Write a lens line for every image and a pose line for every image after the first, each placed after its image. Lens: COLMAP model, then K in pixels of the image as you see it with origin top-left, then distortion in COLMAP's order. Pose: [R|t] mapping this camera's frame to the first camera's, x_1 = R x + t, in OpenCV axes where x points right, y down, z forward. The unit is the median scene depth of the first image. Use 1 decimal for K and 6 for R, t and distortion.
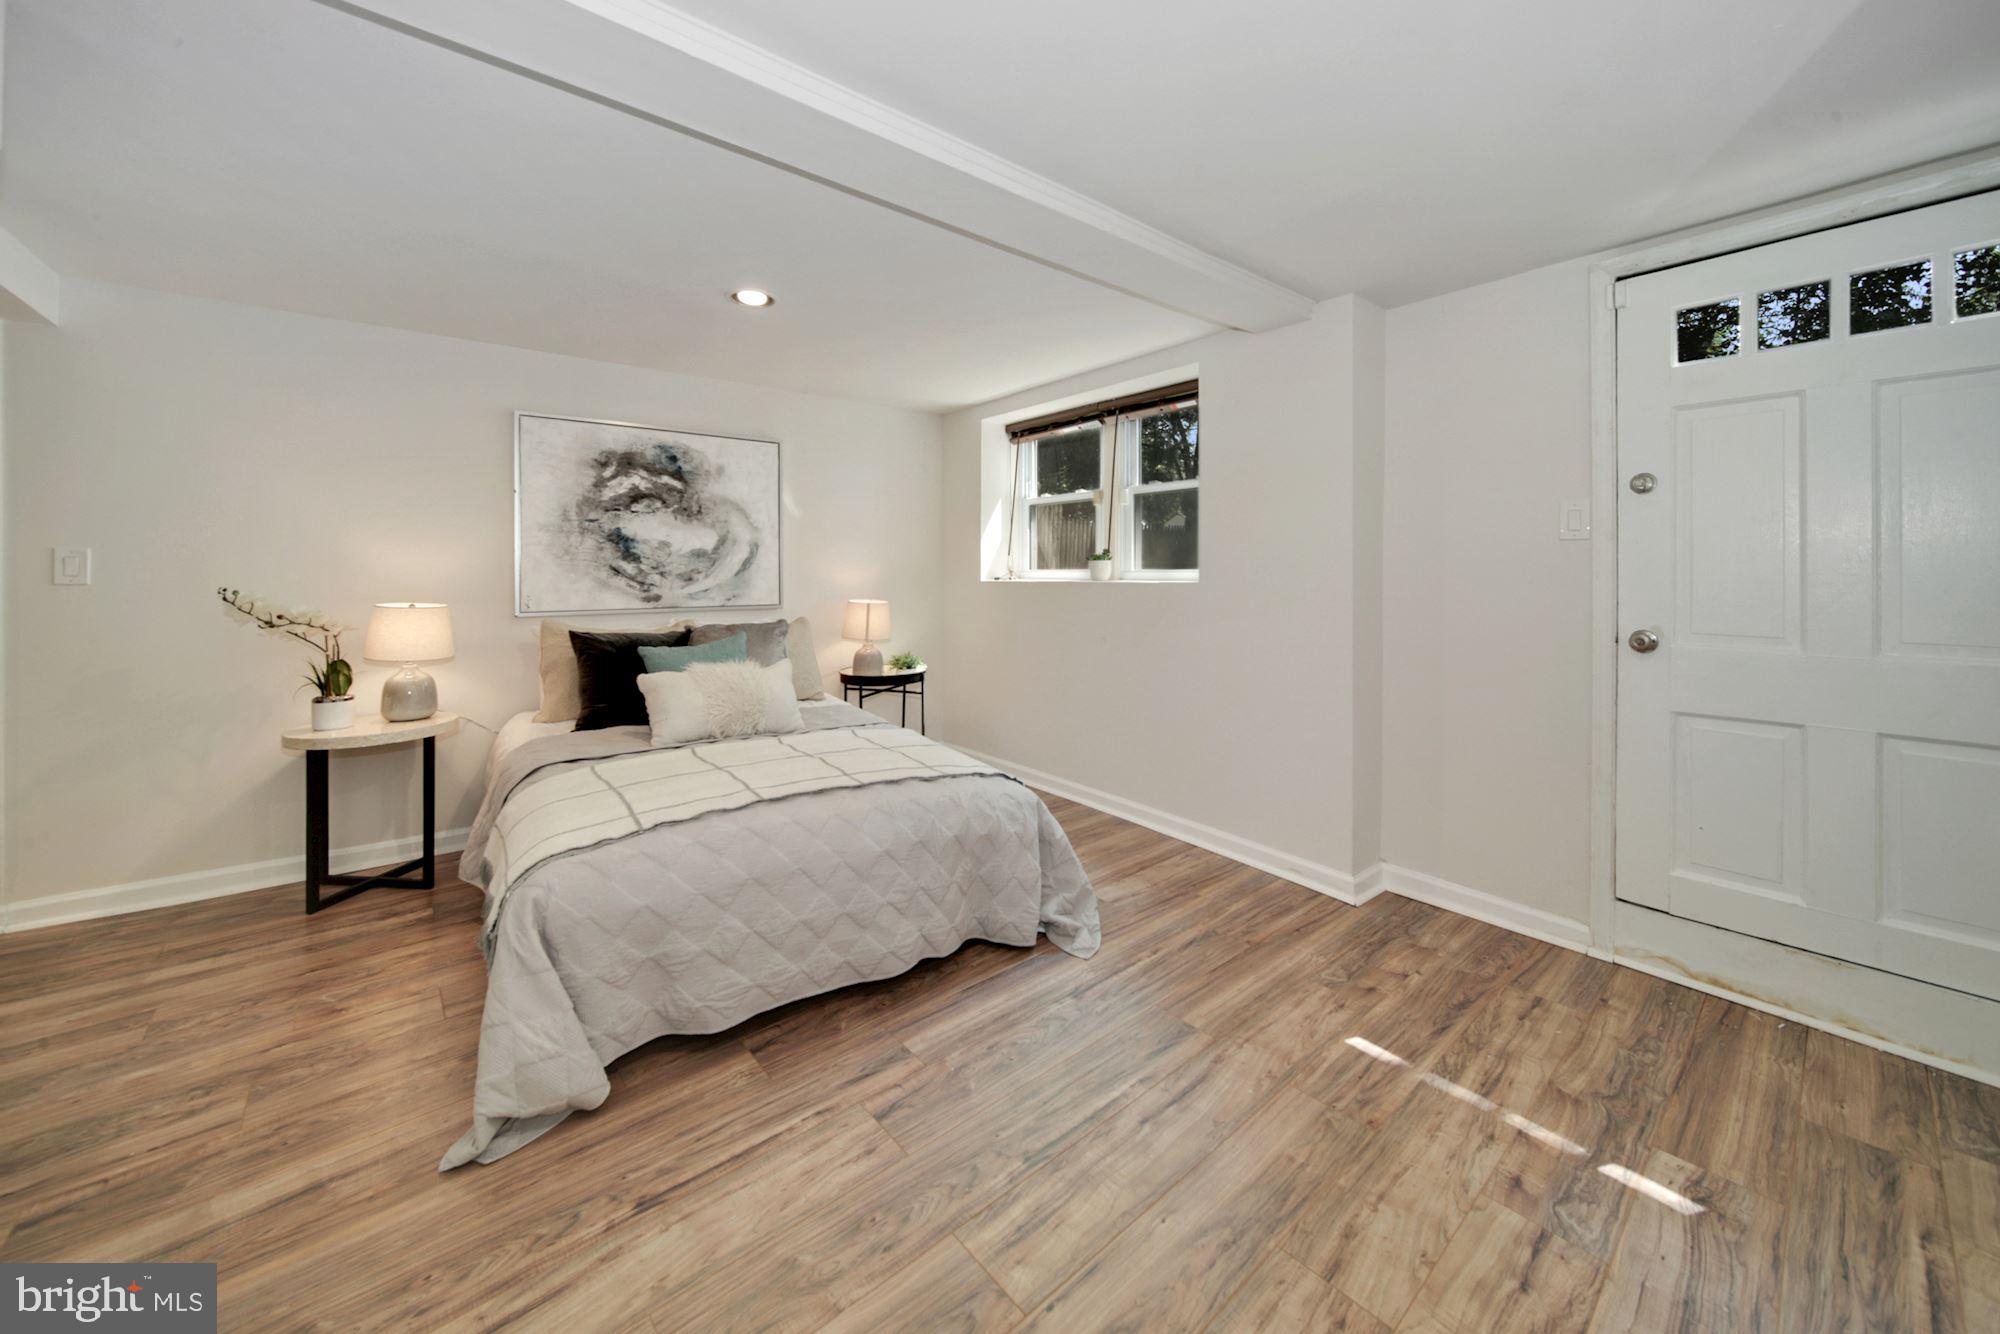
lens RADIAL K [[728.5, 0, 1002.8], [0, 728.5, 581.1], [0, 0, 1]] dist [-0.000866, -0.000024]
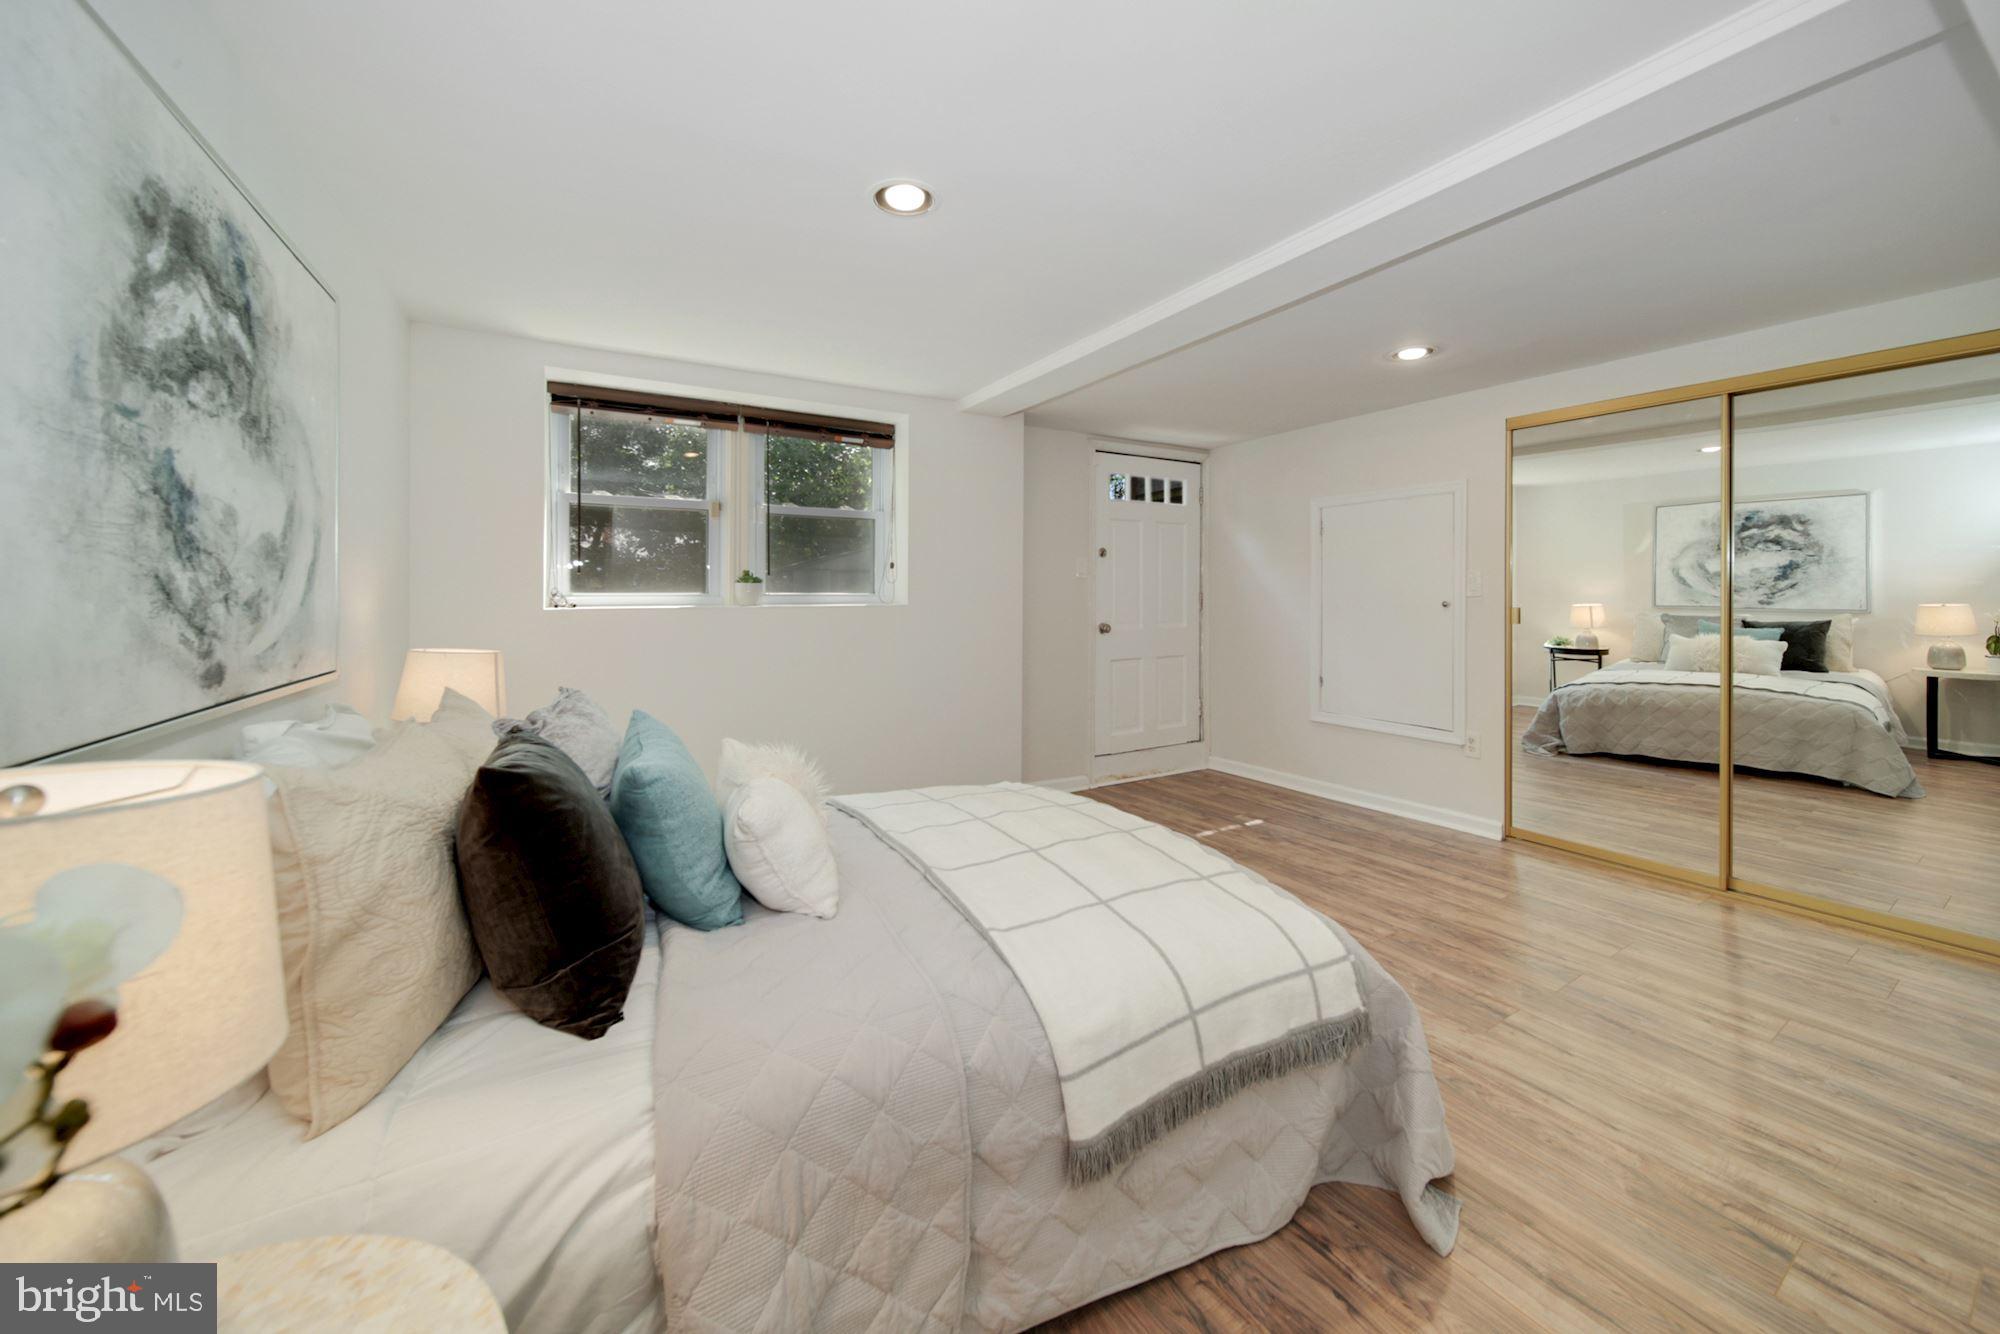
lens RADIAL K [[728.3, 0, 989.4], [0, 728.3, 604.2], [0, 0, 1]] dist [-0.002542, -0.000140]
pose [[0.159623, -0.015008, 0.987064, -0.776826], [0.011681, 0.999843, 0.013314, -0.009260], [-0.987109, 0.009405, 0.159773, 0.620966]]
